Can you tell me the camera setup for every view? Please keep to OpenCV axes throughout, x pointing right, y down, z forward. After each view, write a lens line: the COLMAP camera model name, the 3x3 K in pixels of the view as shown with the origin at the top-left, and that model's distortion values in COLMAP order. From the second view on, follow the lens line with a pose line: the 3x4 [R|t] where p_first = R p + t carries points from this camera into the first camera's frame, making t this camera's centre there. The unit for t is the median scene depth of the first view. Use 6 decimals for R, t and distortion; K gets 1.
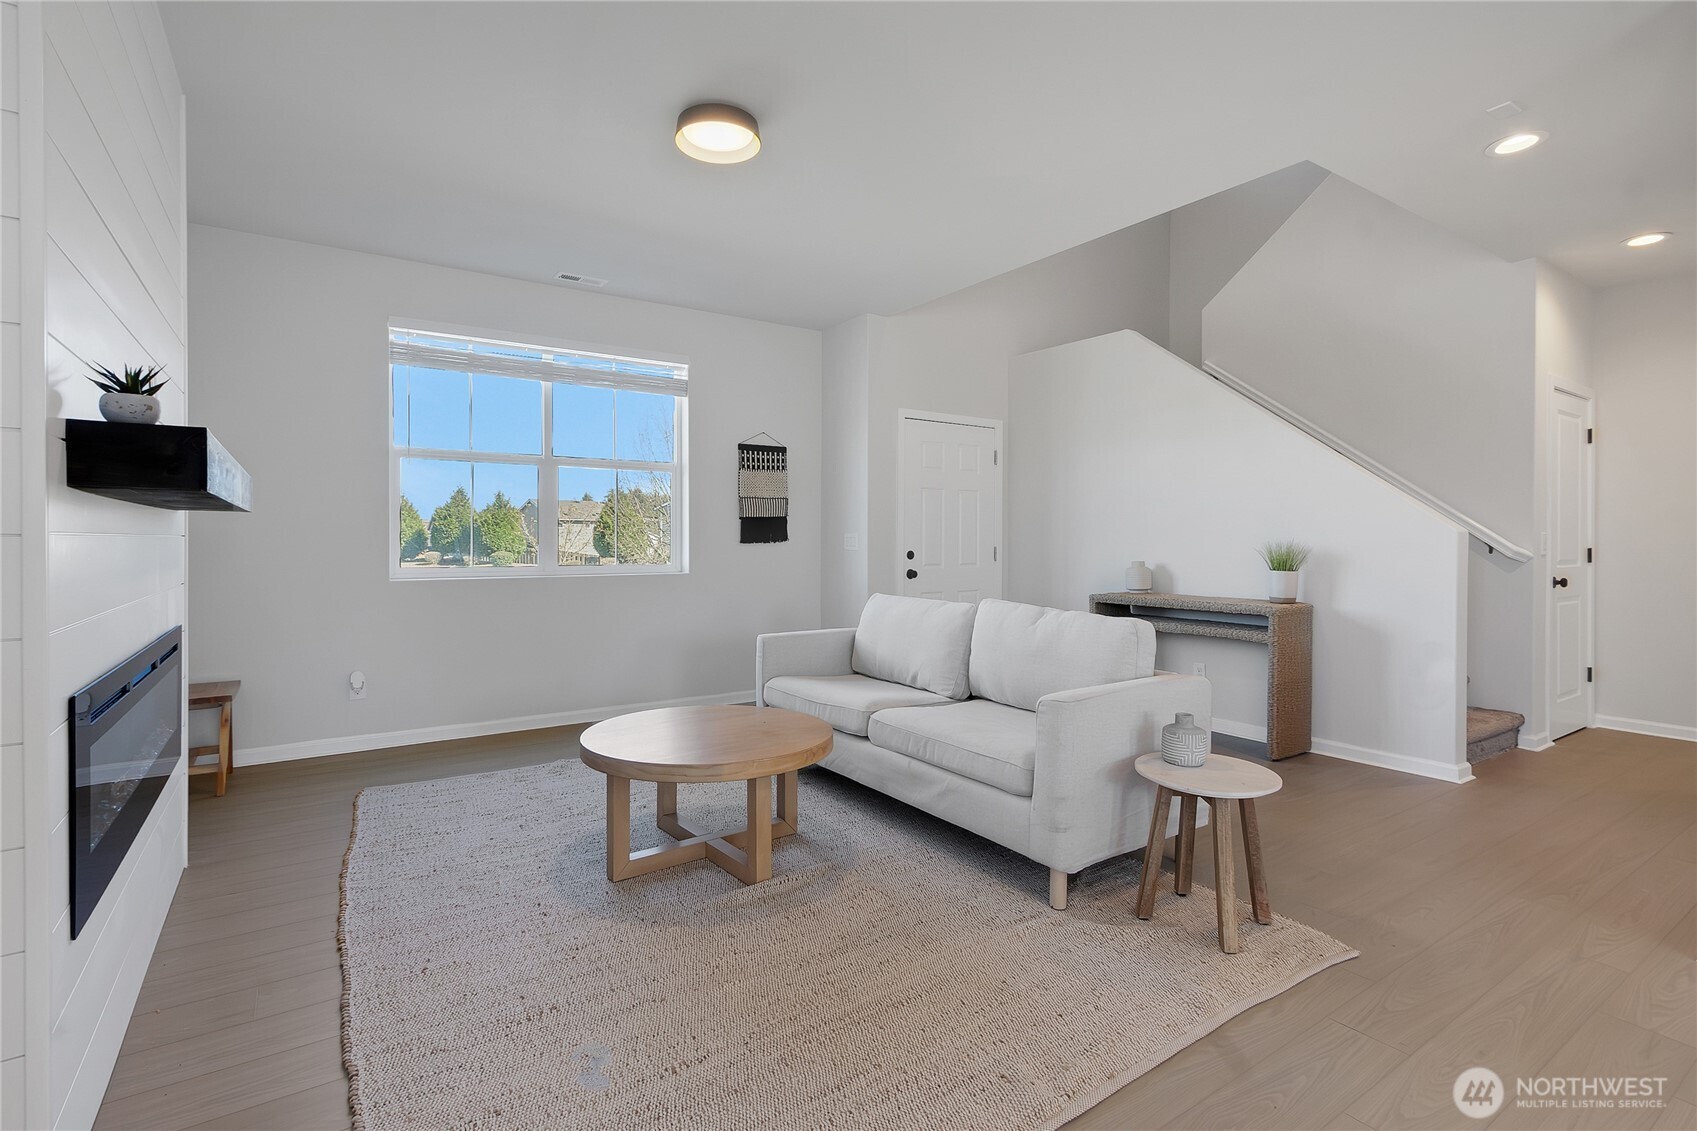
lens RADIAL K [[810.9, 0, 848.9], [0, 810.9, 543.1], [0, 0, 1]] dist [0.000069, 0.000115]
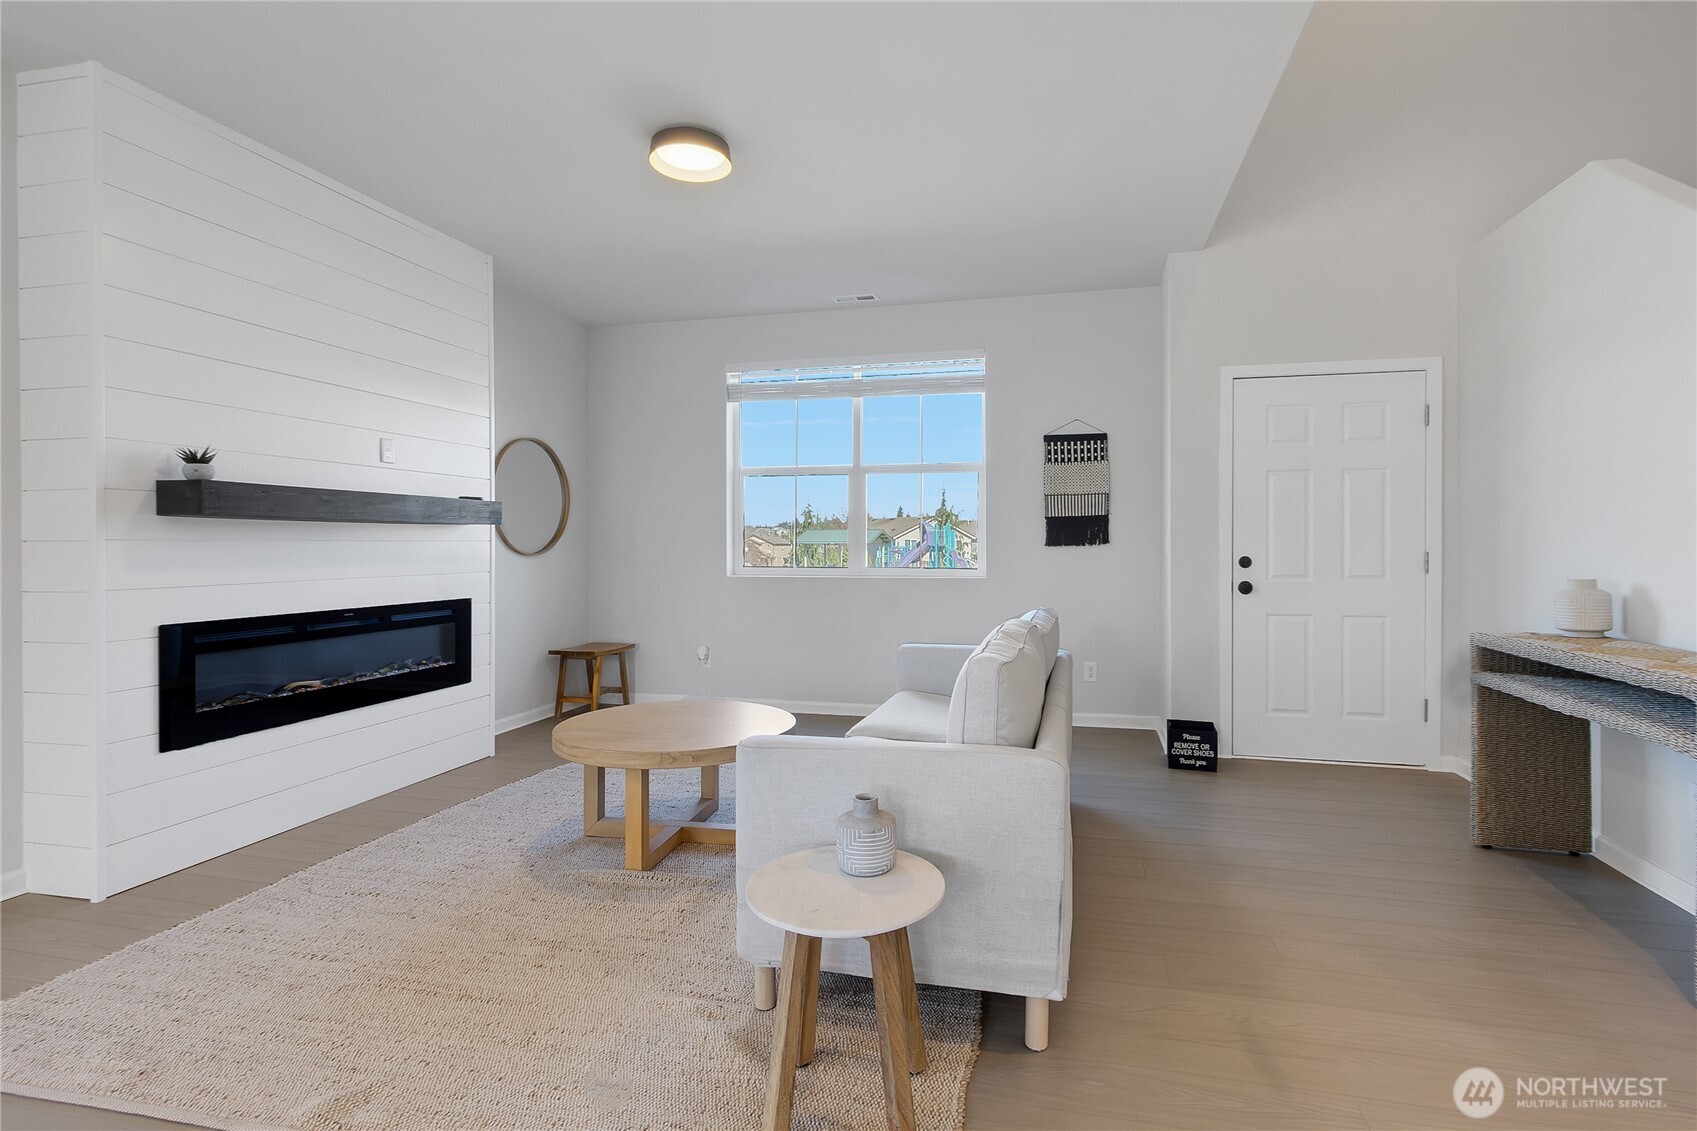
lens RADIAL K [[824.8, 0, 853.1], [0, 824.8, 548.0], [0, 0, 1]] dist [-0.001035, -0.000008]
pose [[0.668658, 0.001911, -0.743568, 0.410036], [-0.000544, 0.999998, 0.002081, 0.000344], [0.743570, -0.000987, 0.668657, 0.237527]]
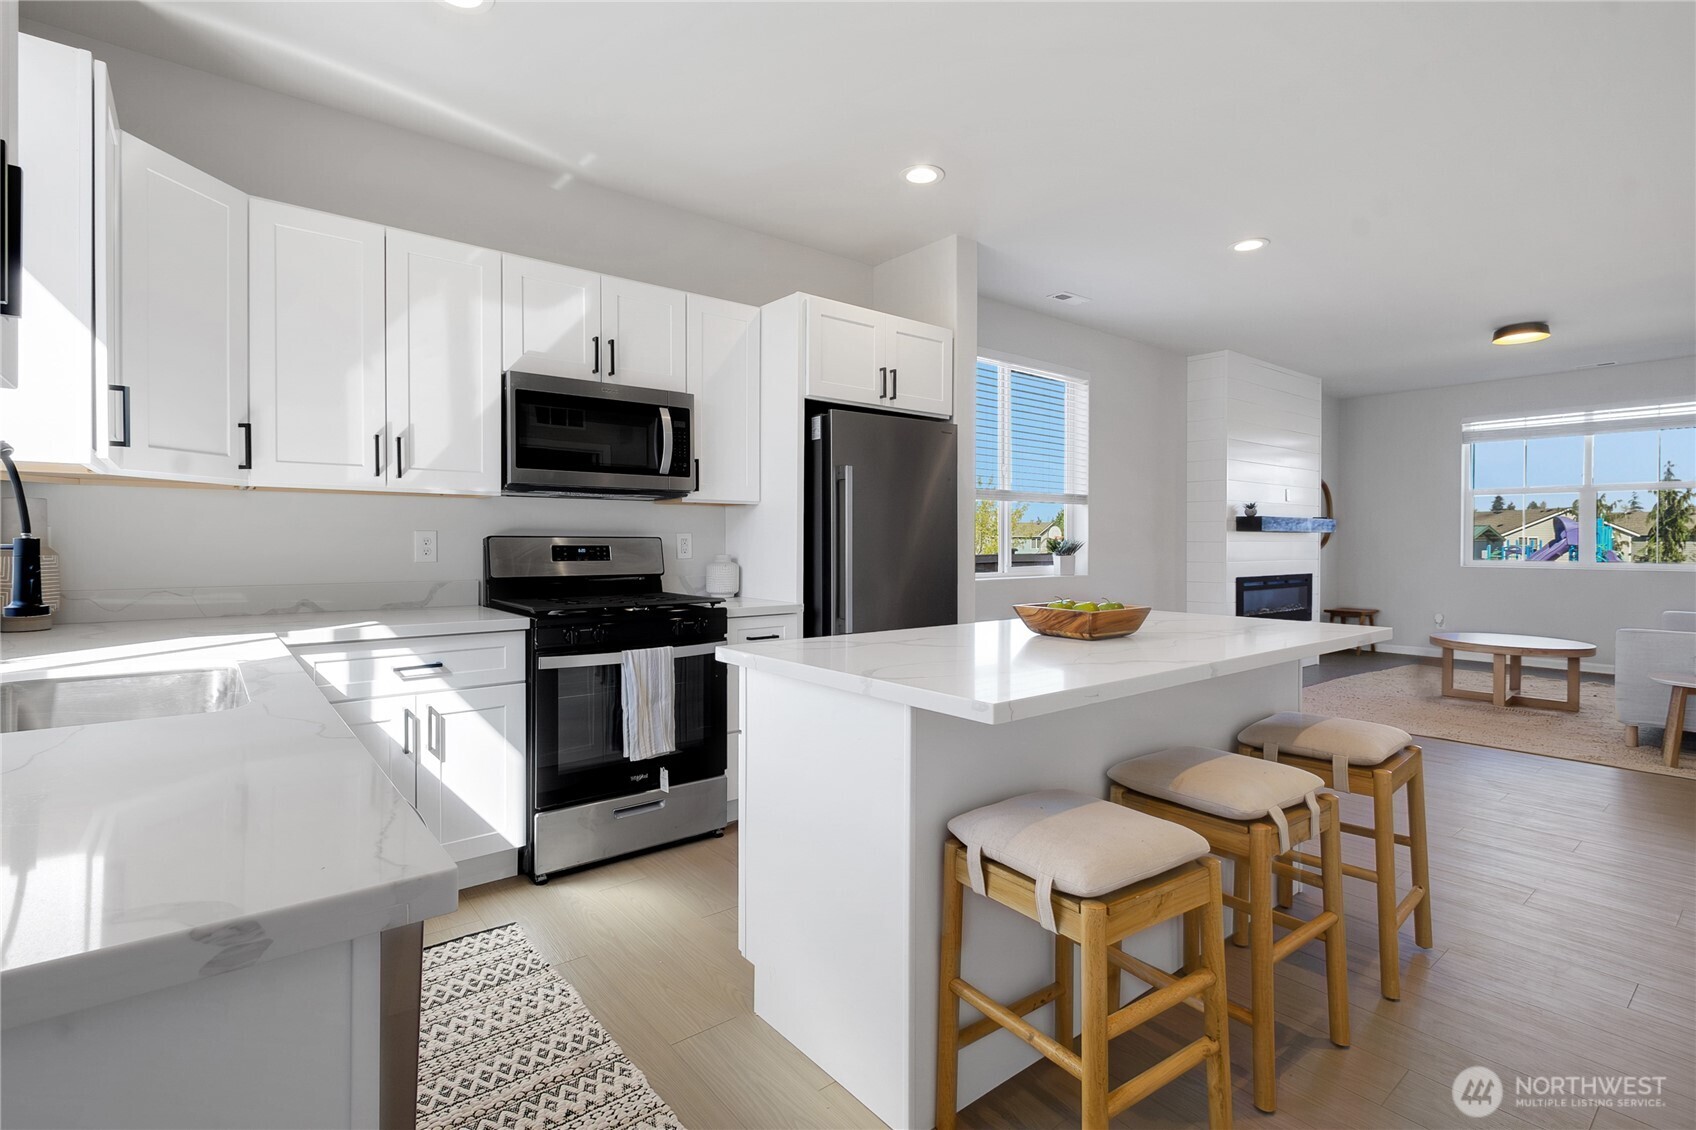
lens RADIAL K [[797.2, 0, 849.7], [0, 797.2, 542.9], [0, 0, 1]] dist [-0.000290, -0.000054]
pose [[0.091510, 0.001258, -0.995803, 0.854502], [-0.004665, 0.999989, 0.000835, 0.000275], [0.995793, 0.004569, 0.091515, -0.408072]]
